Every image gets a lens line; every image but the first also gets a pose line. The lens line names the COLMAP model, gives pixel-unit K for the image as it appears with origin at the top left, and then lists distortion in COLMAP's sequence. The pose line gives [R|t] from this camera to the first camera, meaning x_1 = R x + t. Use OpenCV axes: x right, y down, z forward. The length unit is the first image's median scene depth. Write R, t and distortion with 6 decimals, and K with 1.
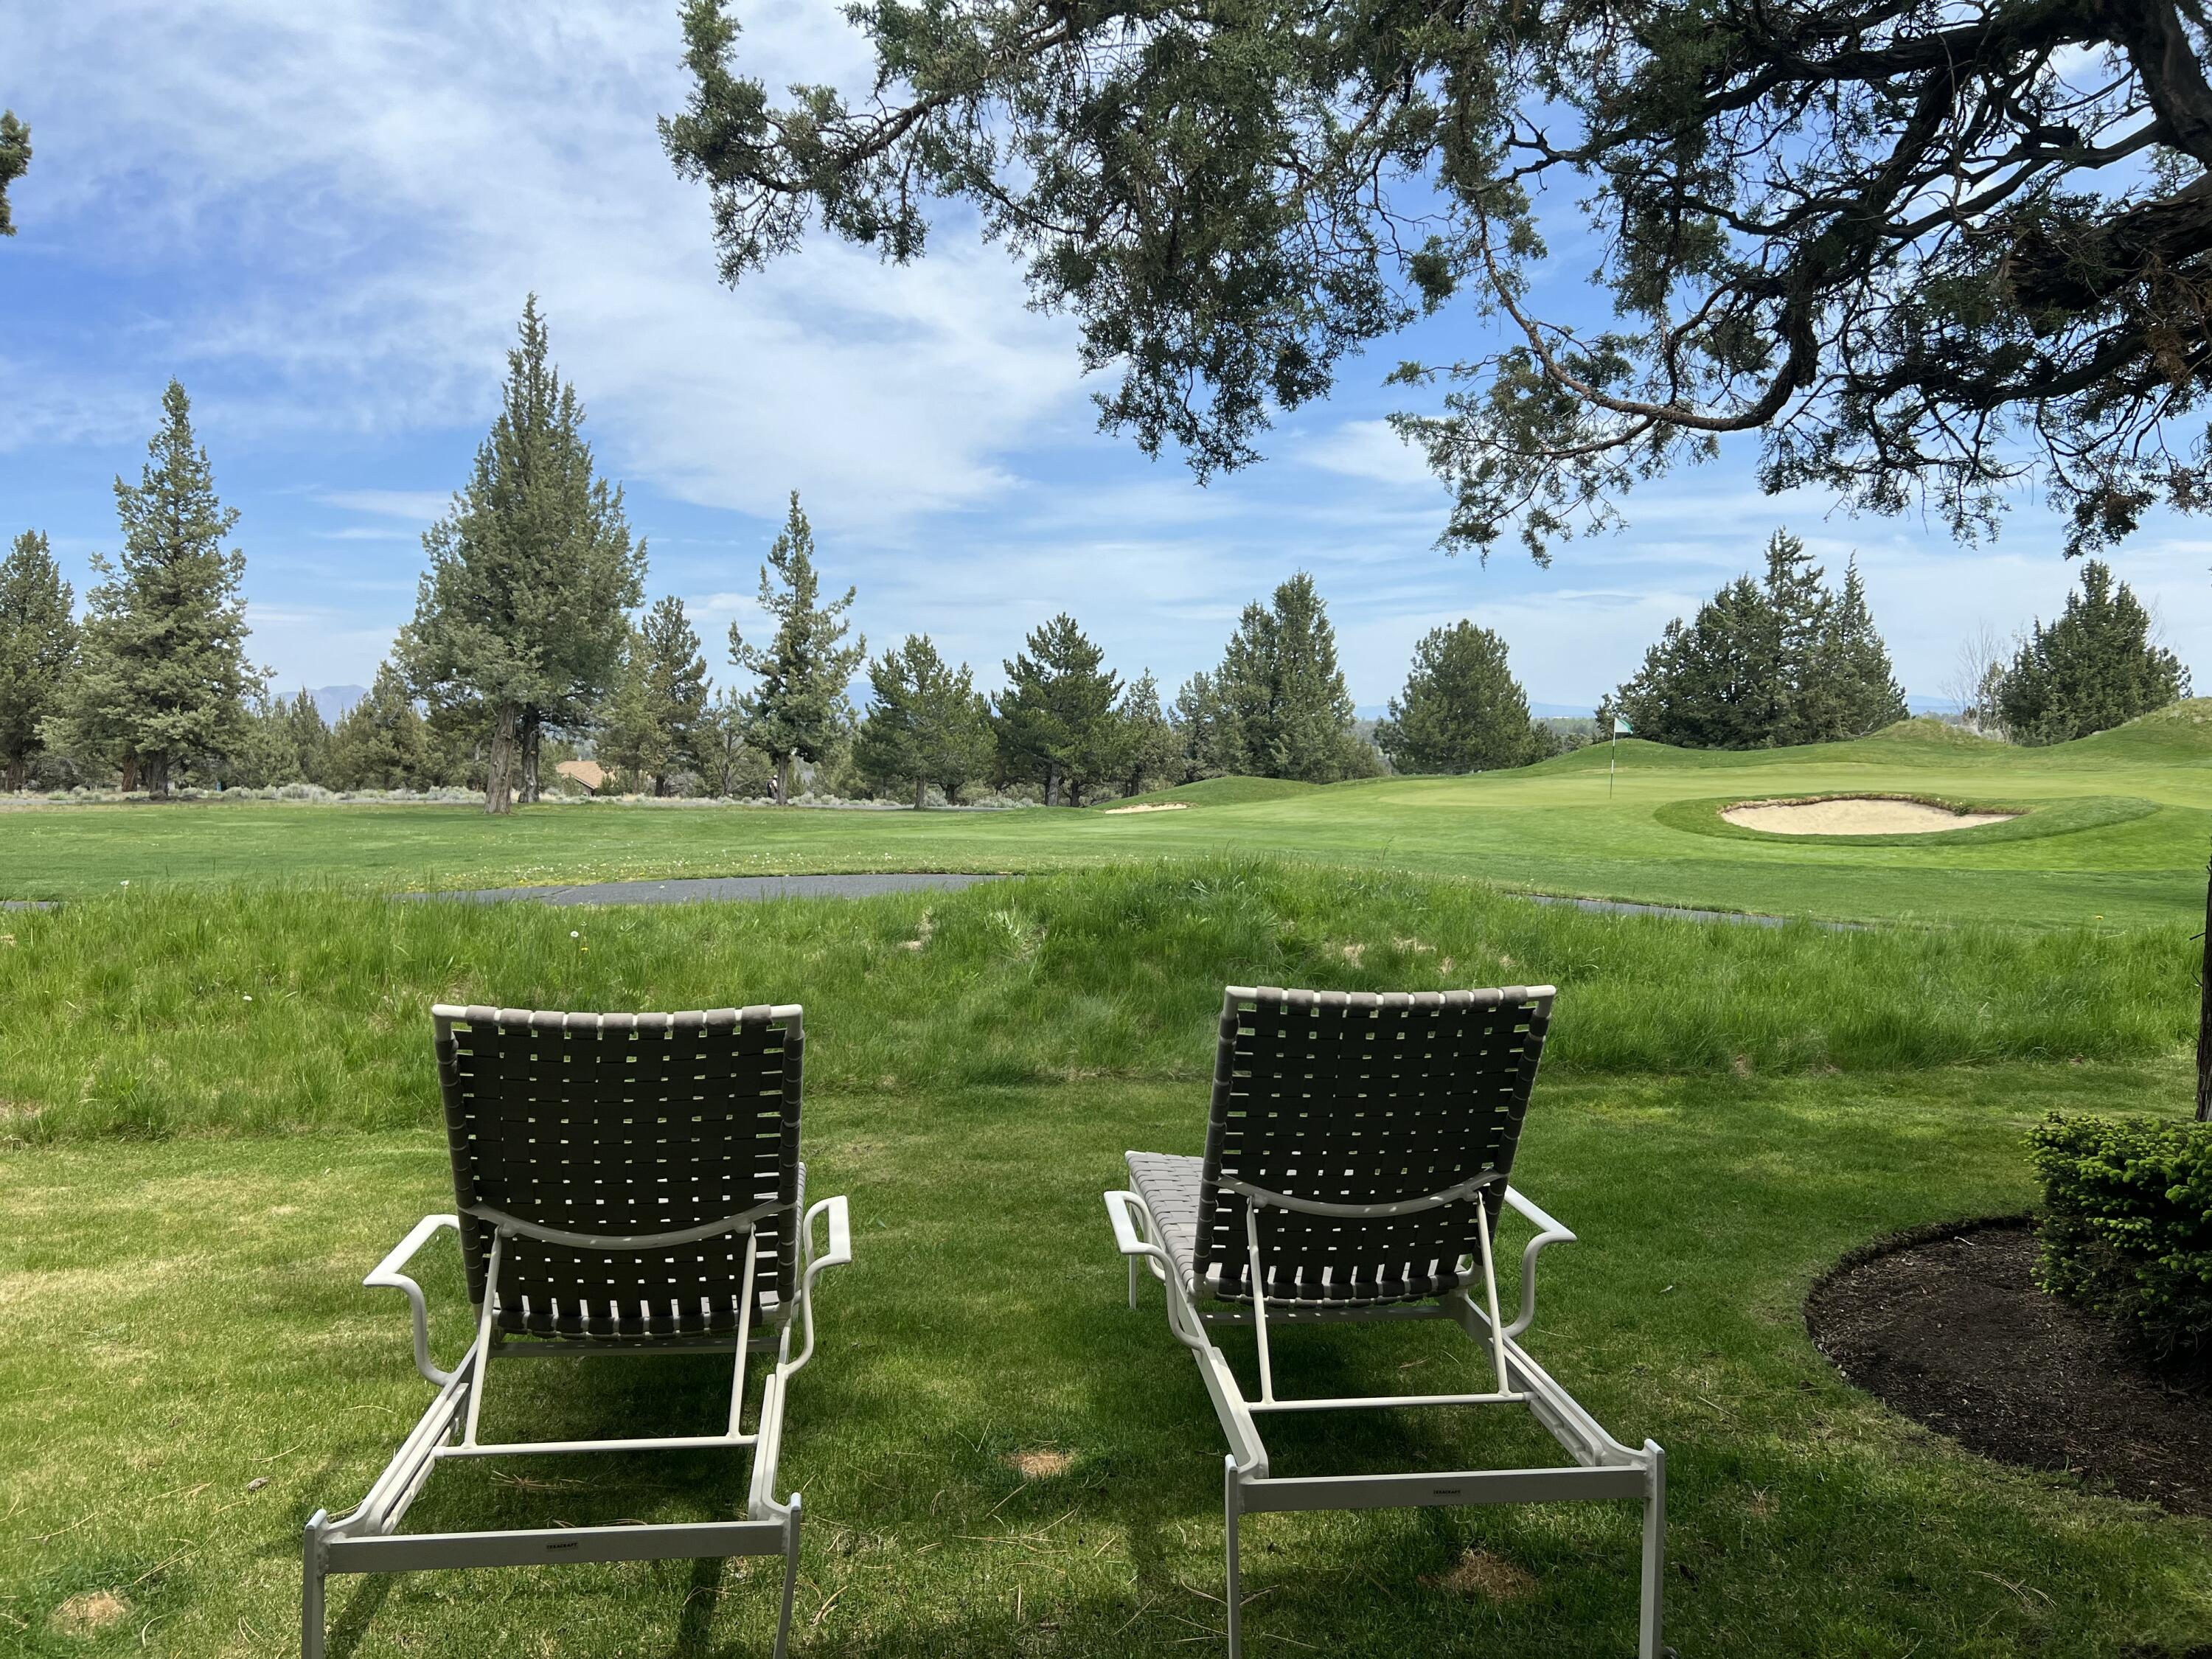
lens RADIAL K [[1669.7, 0, 1107.1], [0, 1669.7, 826.9], [0, 0, 1]] dist [0.073602, -0.003275]
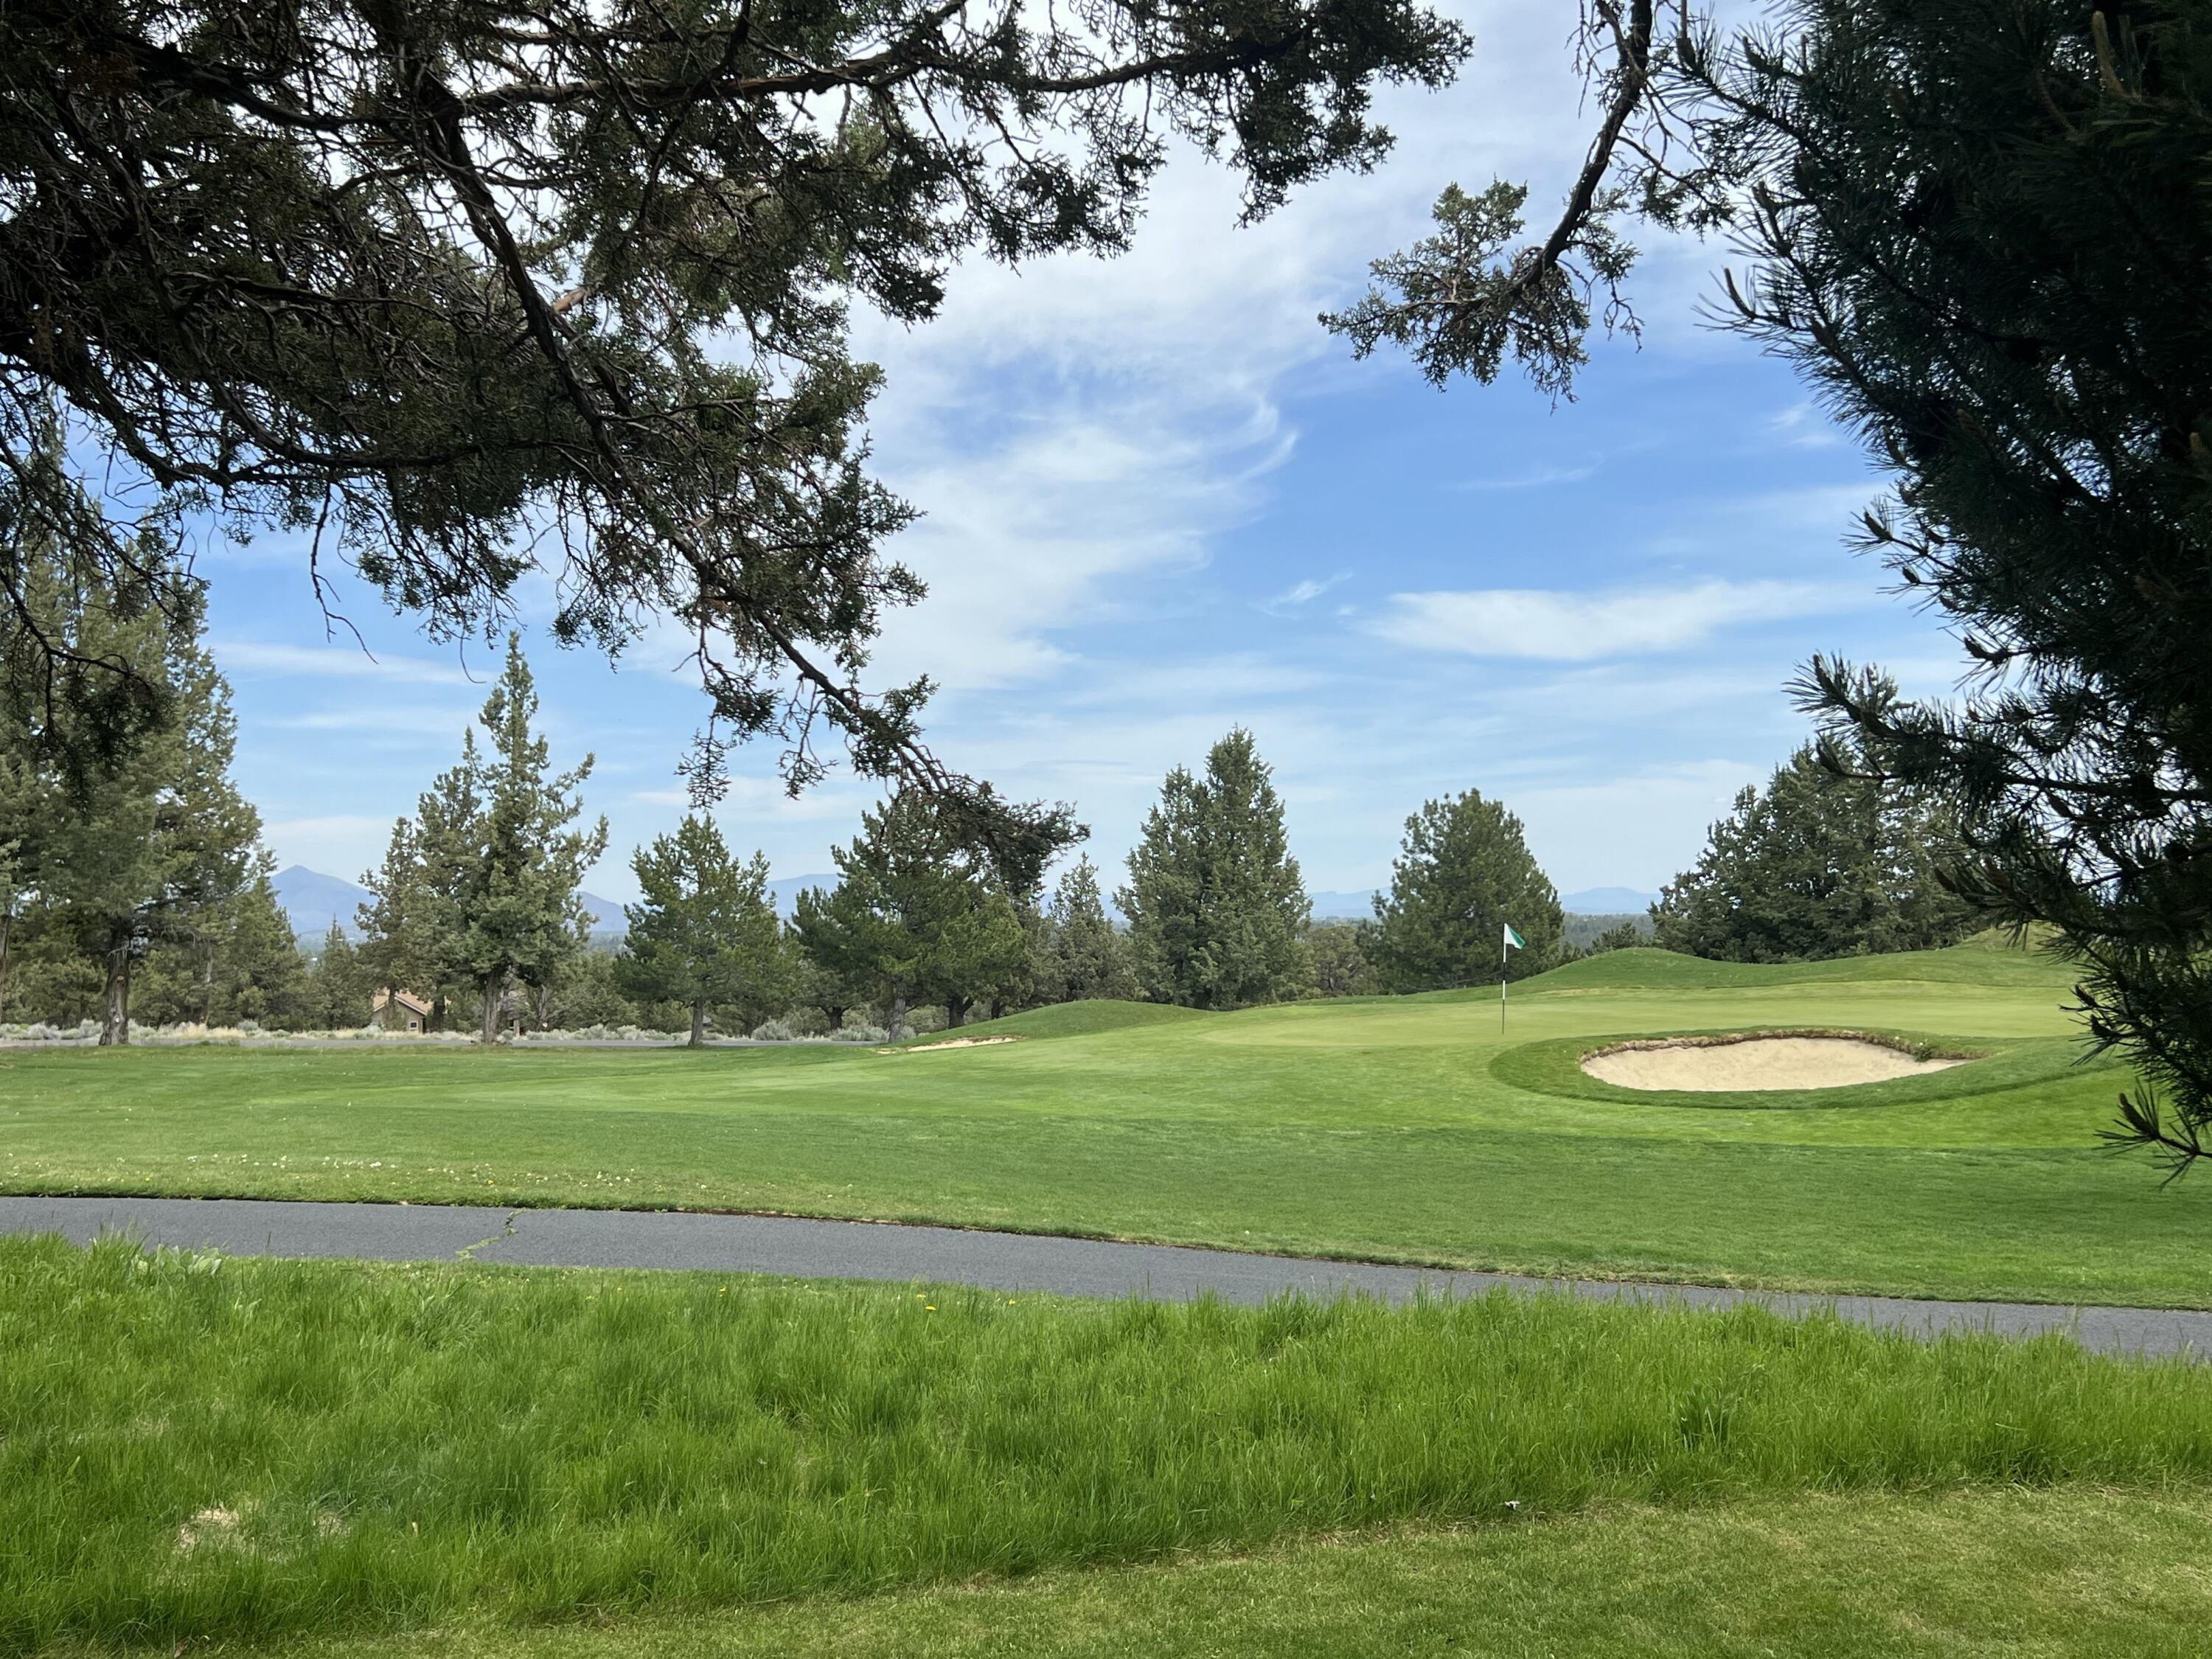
lens RADIAL K [[2146.1, 0, 1105.3], [0, 2146.1, 832.0], [0, 0, 1]] dist [0.062621, 0.000000]
pose [[0.999365, -0.007998, -0.034714, 0.095527], [0.004379, 0.994662, -0.103098, -0.005075], [0.035353, 0.102881, 0.994065, 0.033192]]
